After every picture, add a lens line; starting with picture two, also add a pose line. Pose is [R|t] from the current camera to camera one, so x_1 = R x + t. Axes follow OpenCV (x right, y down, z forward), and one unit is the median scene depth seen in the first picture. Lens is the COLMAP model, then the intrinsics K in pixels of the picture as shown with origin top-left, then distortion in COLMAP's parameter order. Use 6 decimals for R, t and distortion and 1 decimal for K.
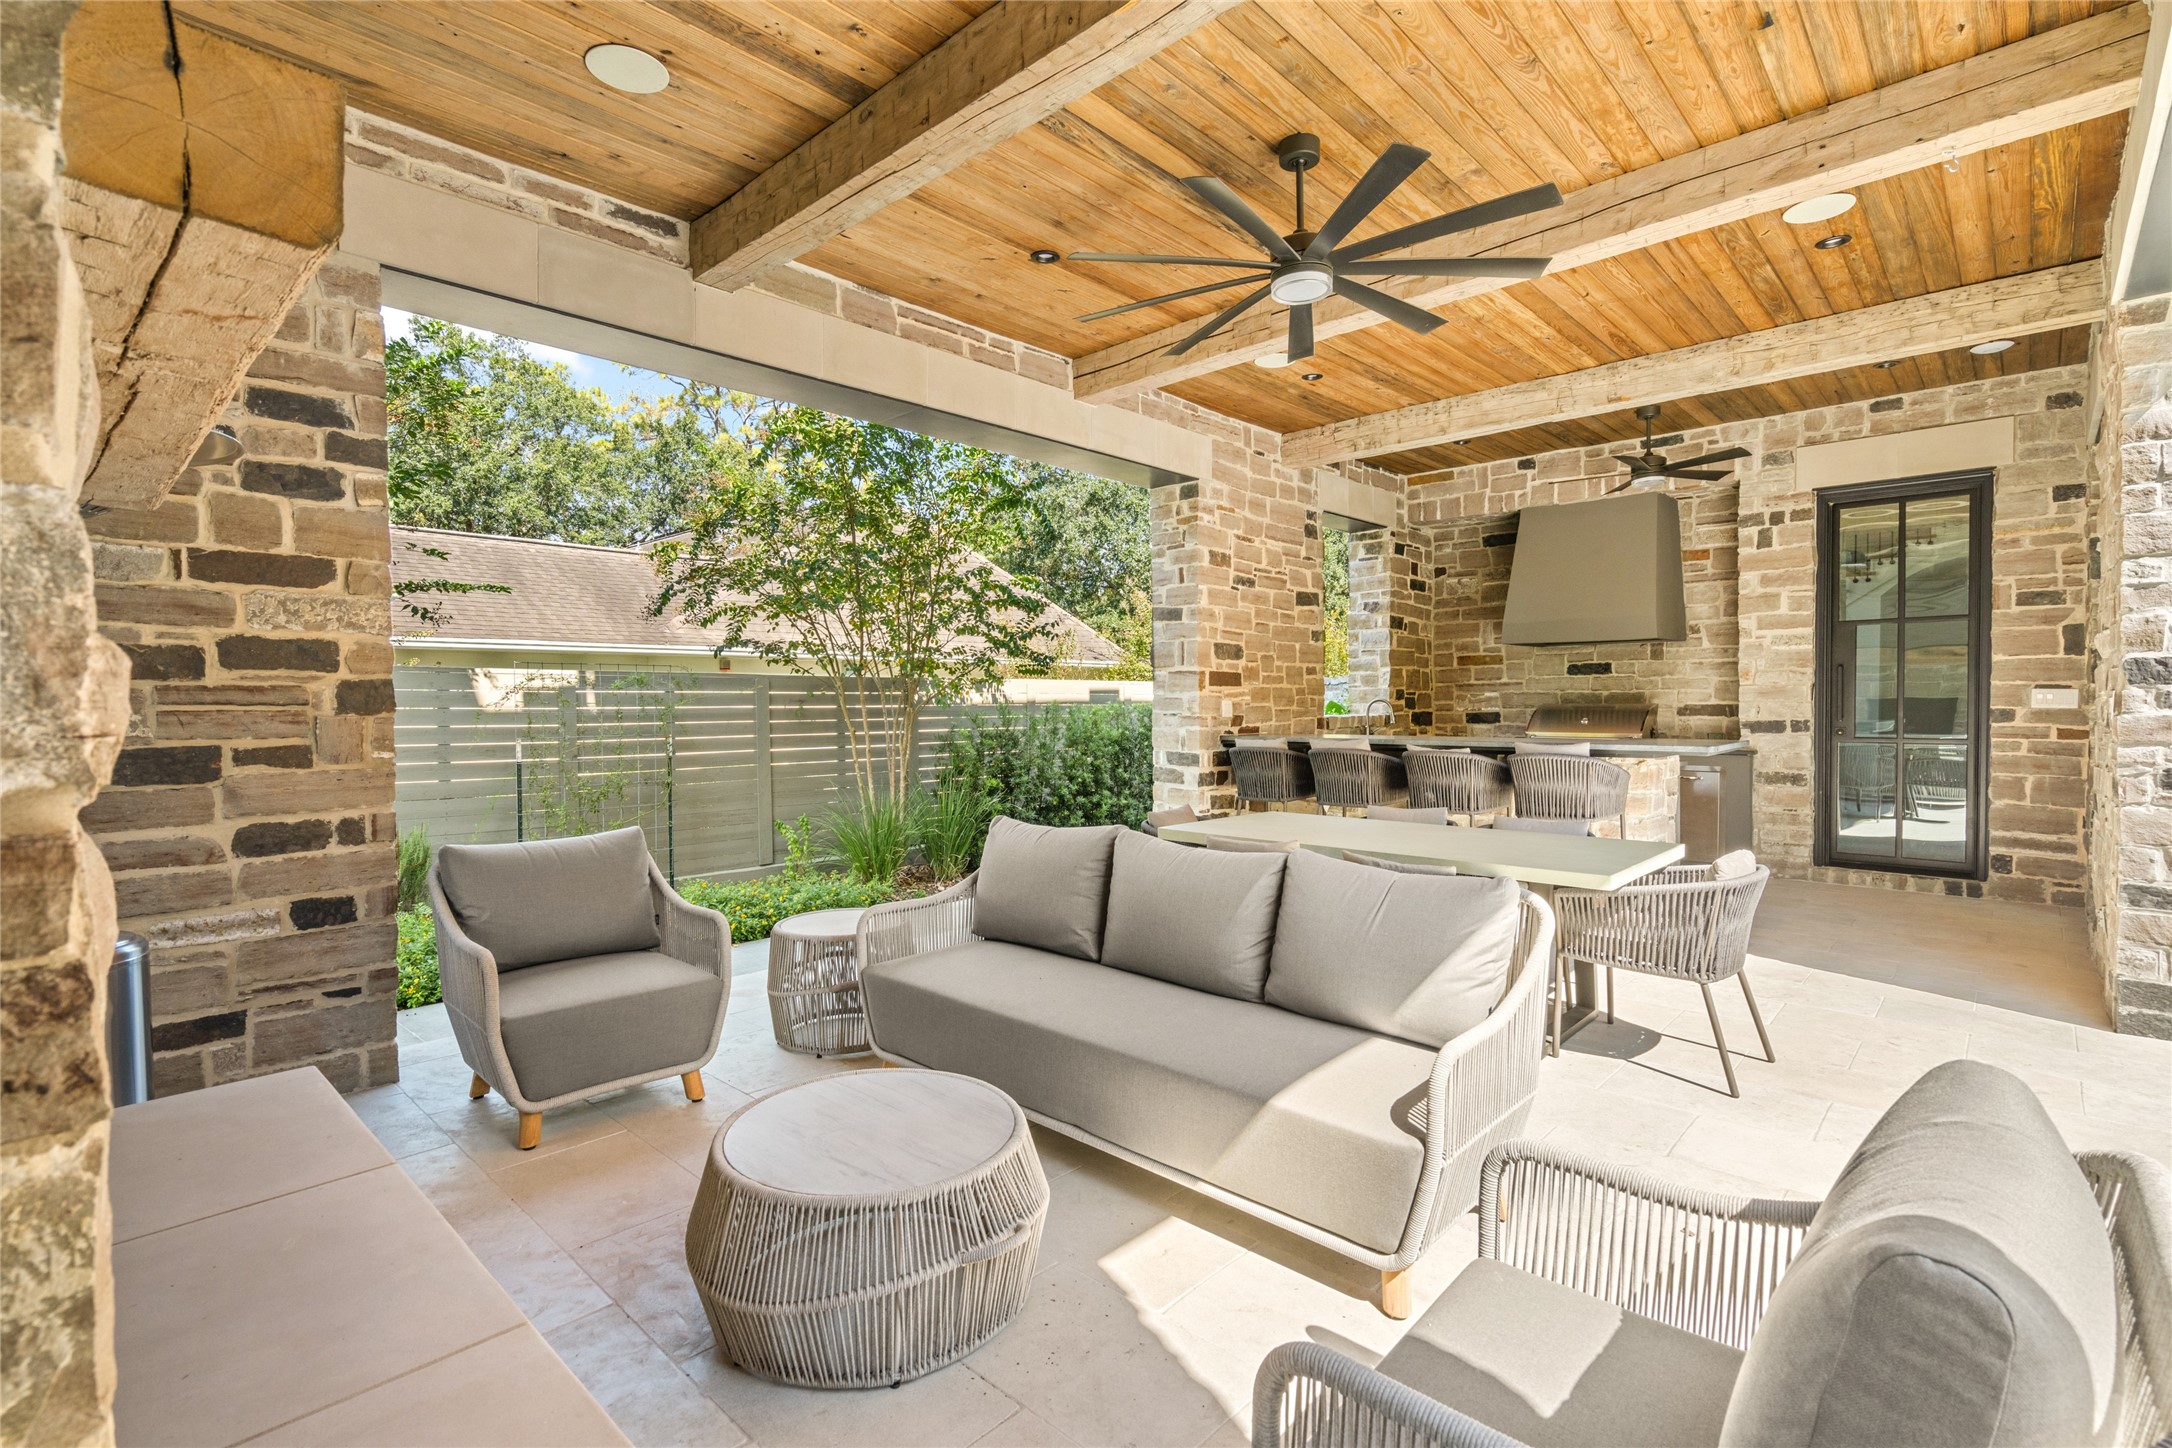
lens RADIAL K [[986.9, 0, 1086.9], [0, 986.9, 716.4], [0, 0, 1]] dist [0.003078, 0.000142]
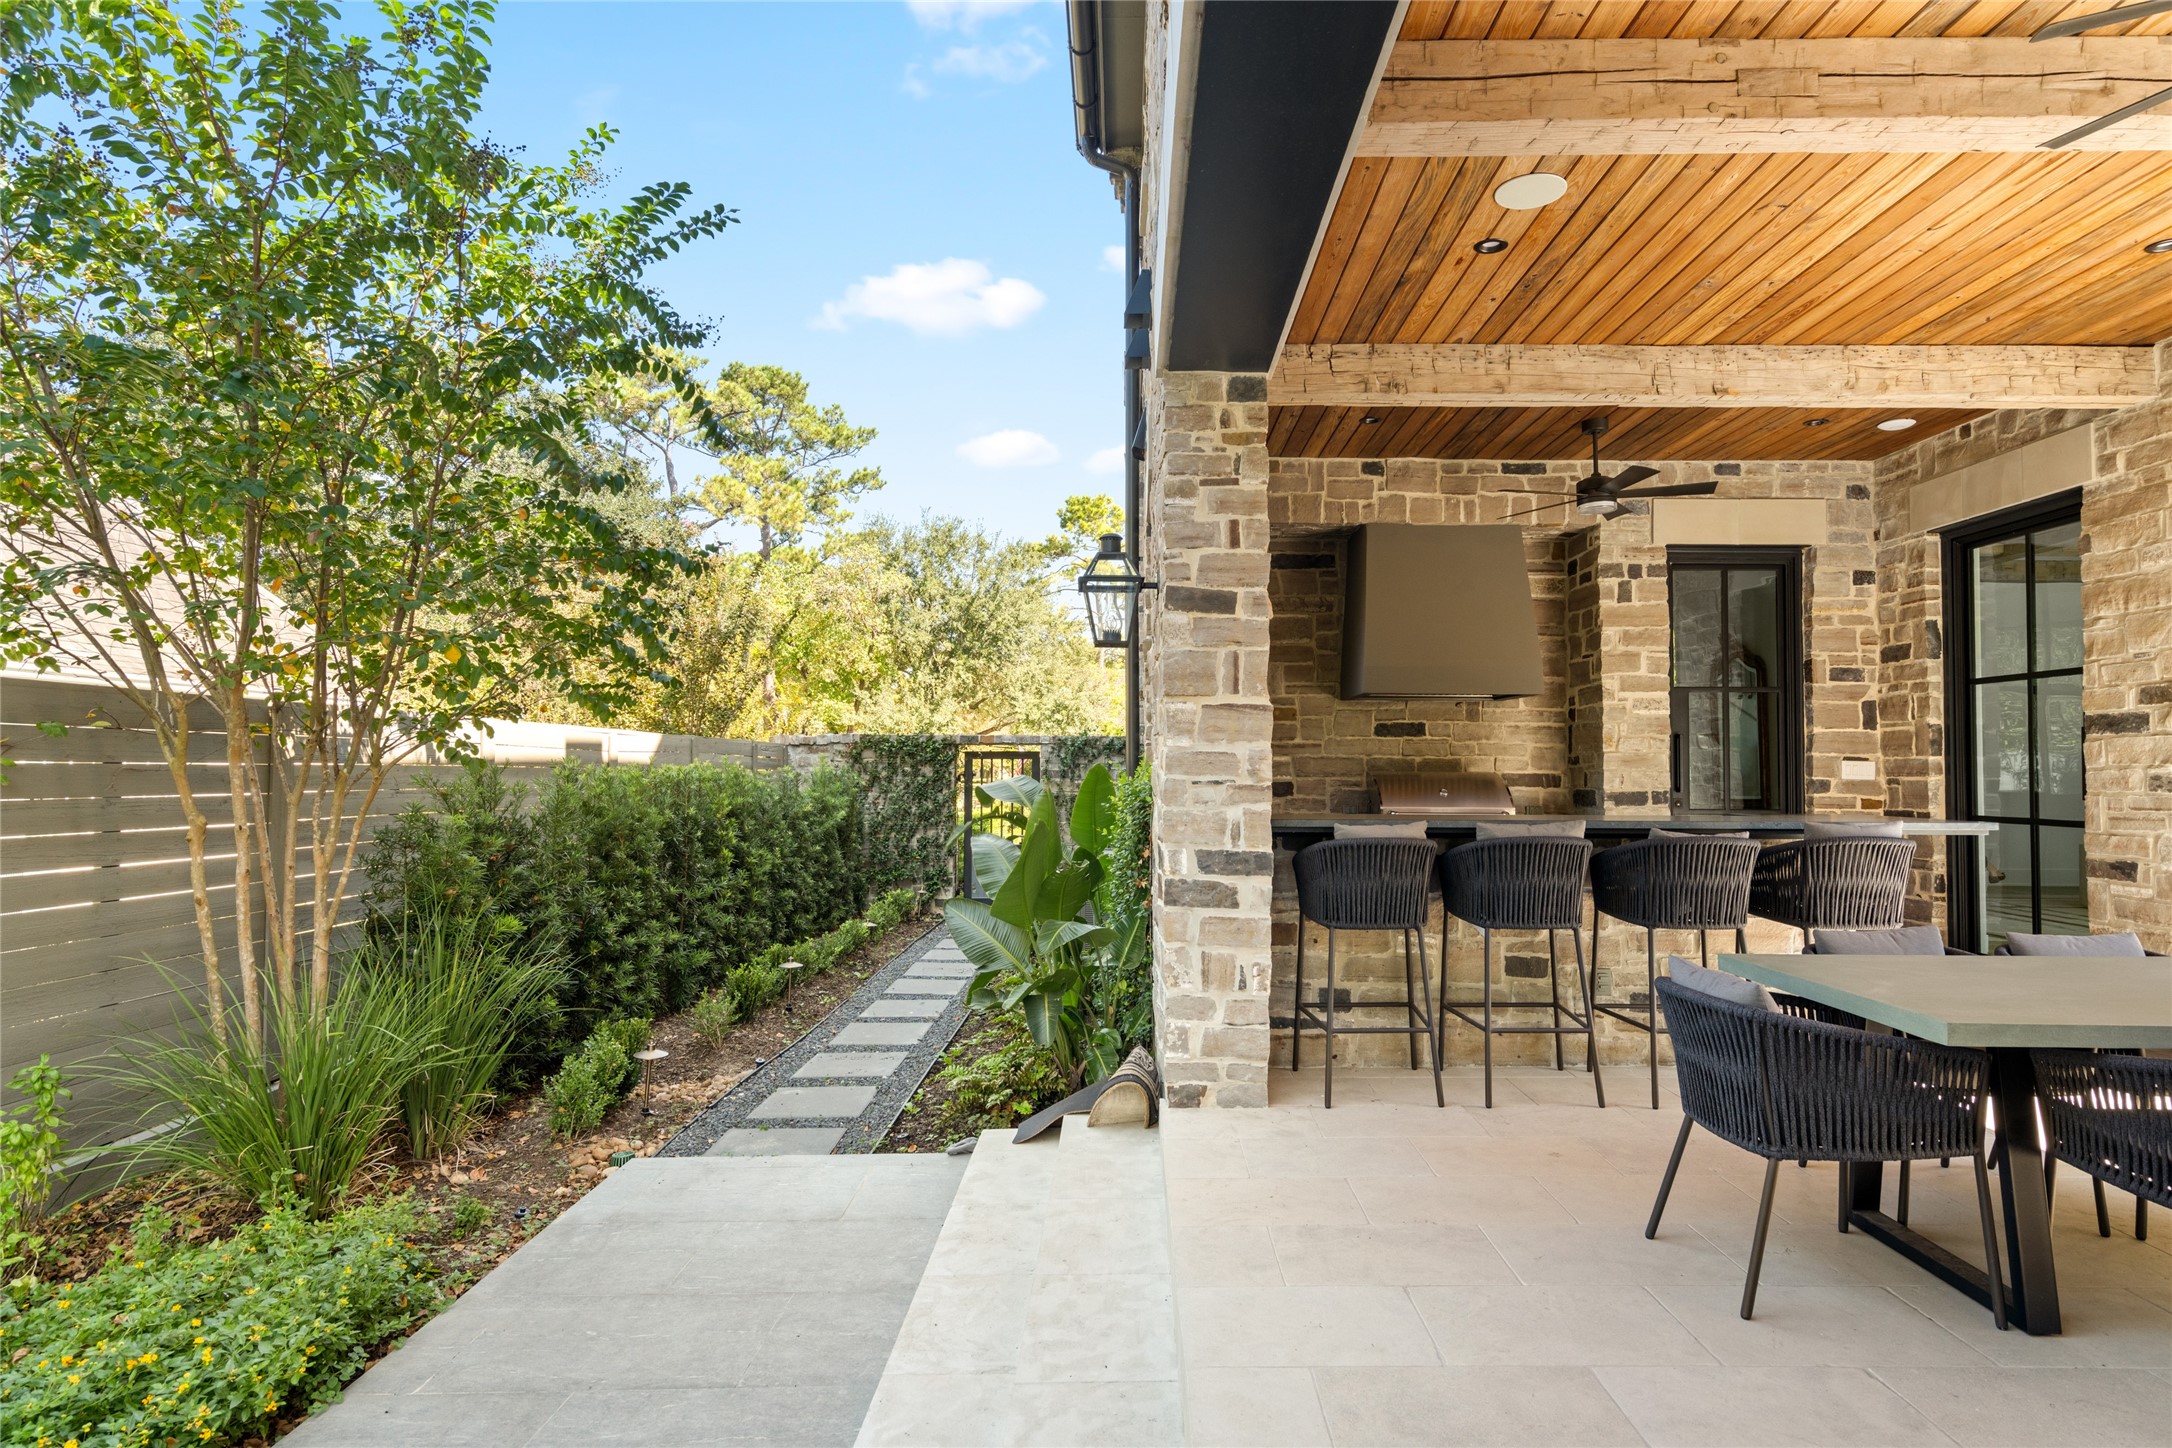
lens RADIAL K [[1144.5, 0, 1091.2], [0, 1144.5, 737.4], [0, 0, 1]] dist [-0.002333, 0.000474]
pose [[0.738314, 0.030786, 0.673755, -0.396135], [0.000401, 0.998937, -0.046084, 0.002475], [-0.674457, 0.034295, 0.737517, 0.576818]]
